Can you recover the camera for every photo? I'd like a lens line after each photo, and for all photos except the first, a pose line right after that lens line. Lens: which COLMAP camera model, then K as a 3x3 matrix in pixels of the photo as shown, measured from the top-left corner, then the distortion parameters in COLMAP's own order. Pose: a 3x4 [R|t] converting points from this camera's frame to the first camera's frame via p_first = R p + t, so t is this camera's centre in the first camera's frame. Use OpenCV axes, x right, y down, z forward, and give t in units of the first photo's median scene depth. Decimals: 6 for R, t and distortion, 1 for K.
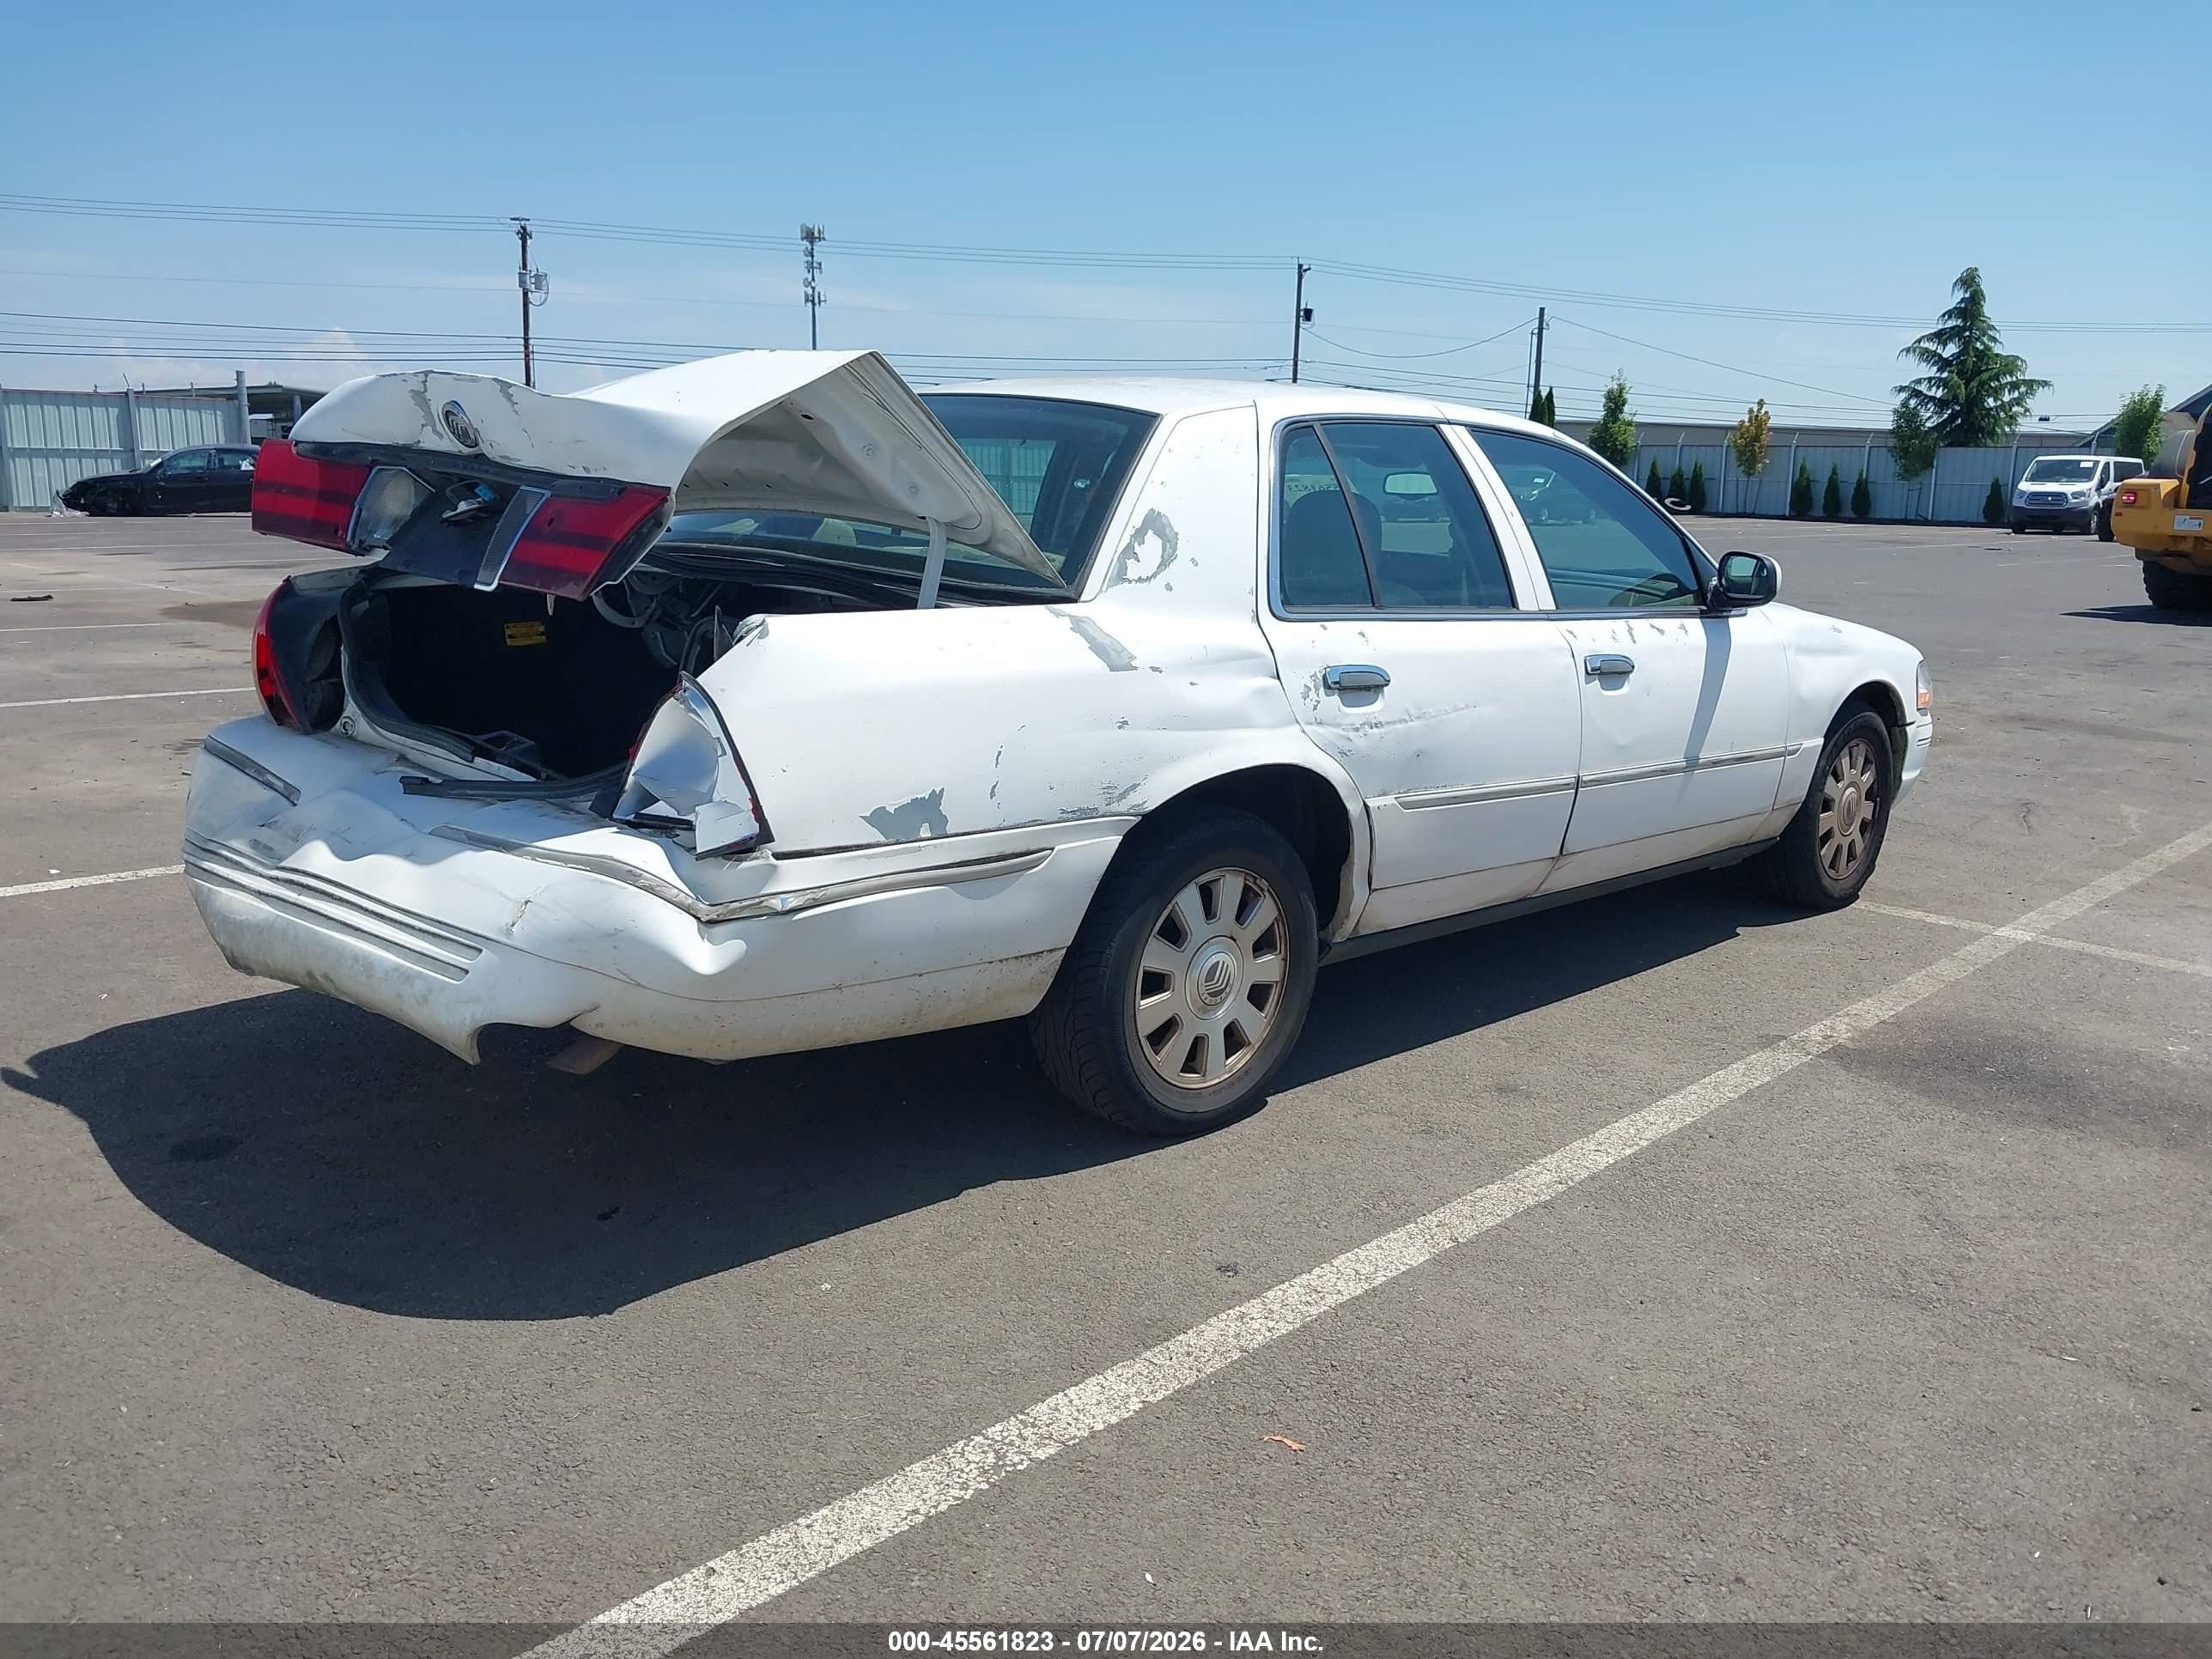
lens RADIAL K [[1739.1, 0, 1090.5], [0, 1739.1, 836.3], [0, 0, 1]] dist [0.036411, -0.054130]
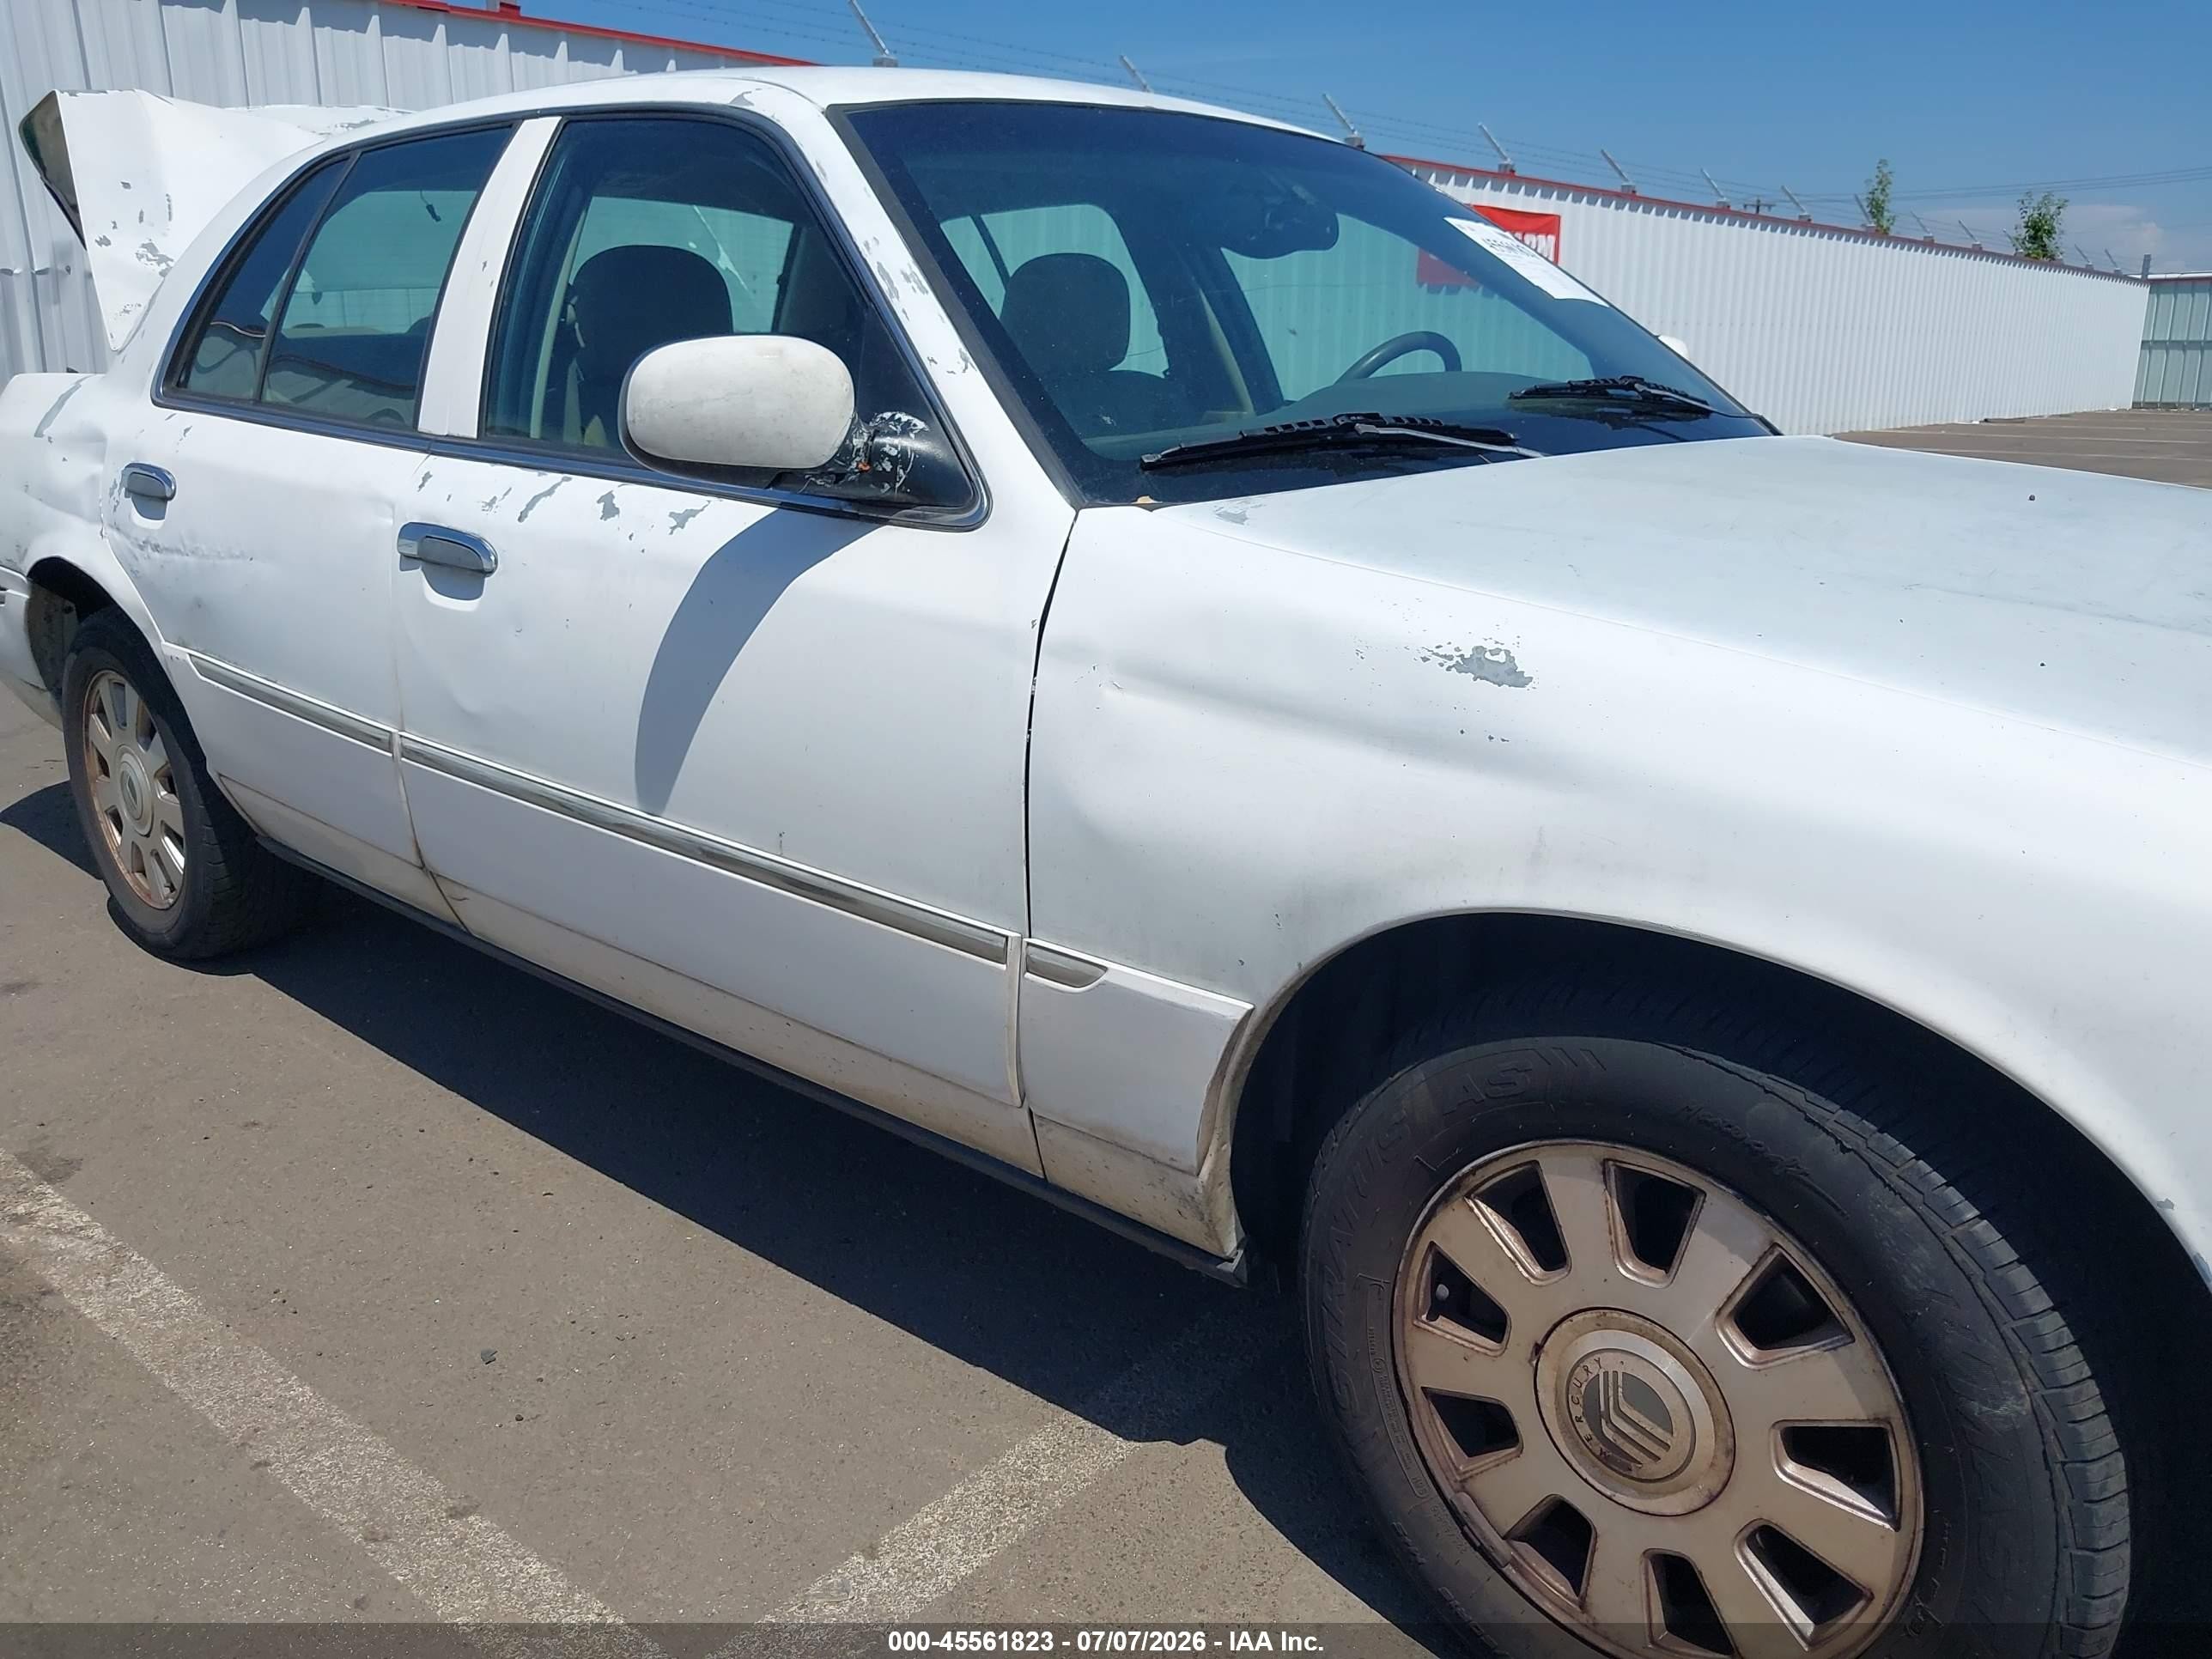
lens RADIAL K [[1739.1, 0, 1114.6], [0, 1739.1, 818.9], [0, 0, 1]] dist [0.036411, -0.054130]
pose [[0.085252, 0.237955, -0.967527, 1.001344], [-0.208496, 0.953824, 0.216214, -0.209388], [0.974301, 0.183293, 0.130928, 1.356446]]
